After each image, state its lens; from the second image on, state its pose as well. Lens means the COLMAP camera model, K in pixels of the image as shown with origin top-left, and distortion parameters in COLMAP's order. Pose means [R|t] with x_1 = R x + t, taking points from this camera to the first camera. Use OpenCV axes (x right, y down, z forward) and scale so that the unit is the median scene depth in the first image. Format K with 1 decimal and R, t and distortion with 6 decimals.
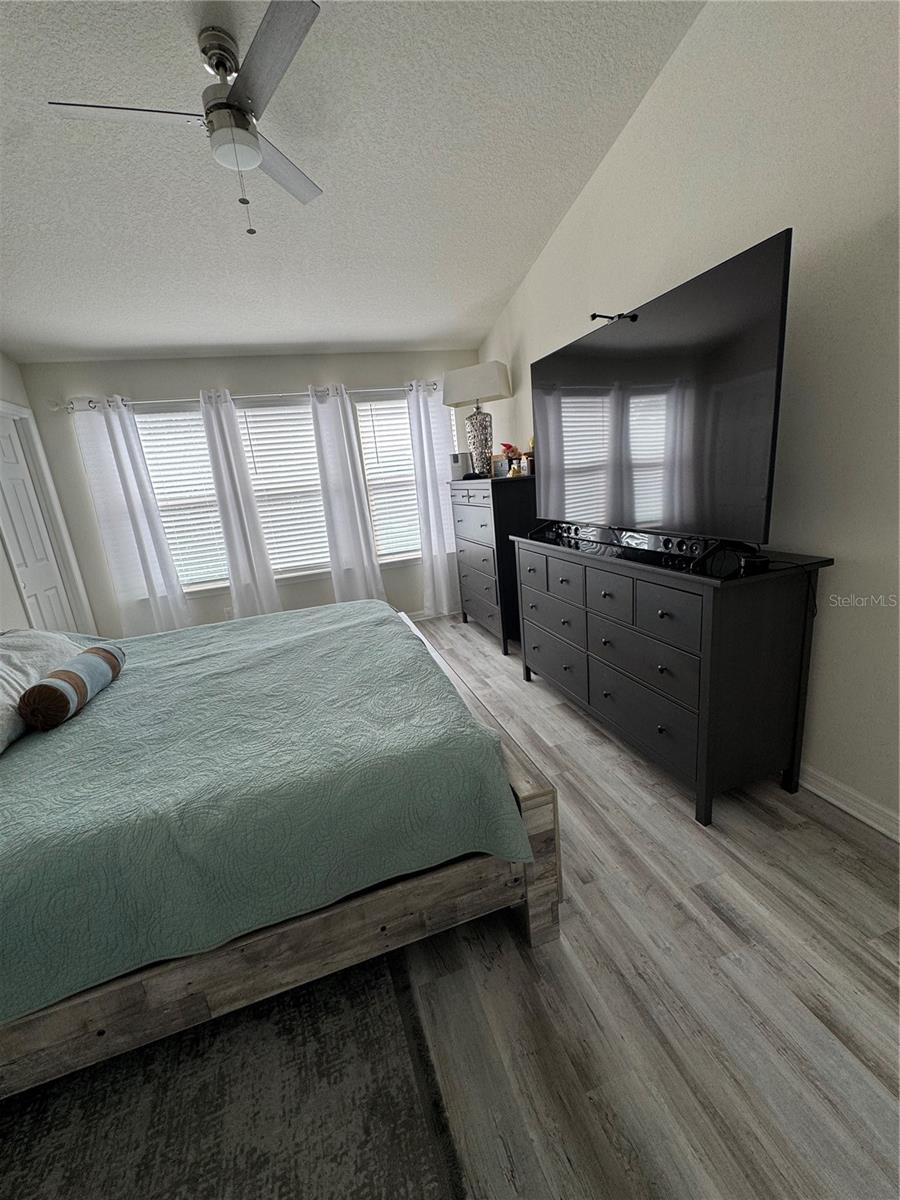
lens RADIAL K [[477.9, 0, 451.0], [0, 477.9, 597.6], [0, 0, 1]] dist [-0.002711, 0.000807]
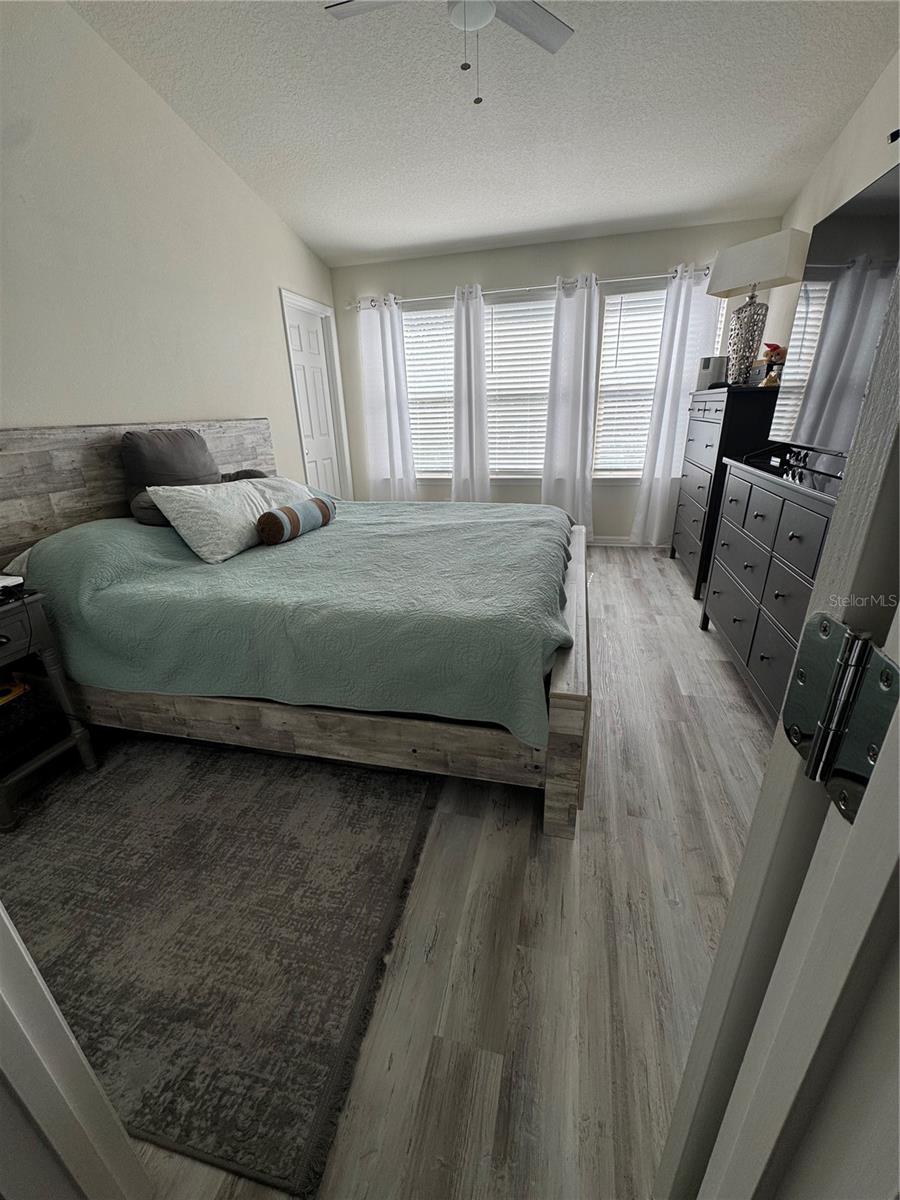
lens RADIAL K [[477.9, 0, 451.0], [0, 477.9, 597.6], [0, 0, 1]] dist [-0.002711, 0.000807]
pose [[0.851137, 0.255853, -0.458372, 0.142598], [-0.179776, 0.962450, 0.203397, 0.020356], [0.493200, -0.090715, 0.865173, 0.011782]]
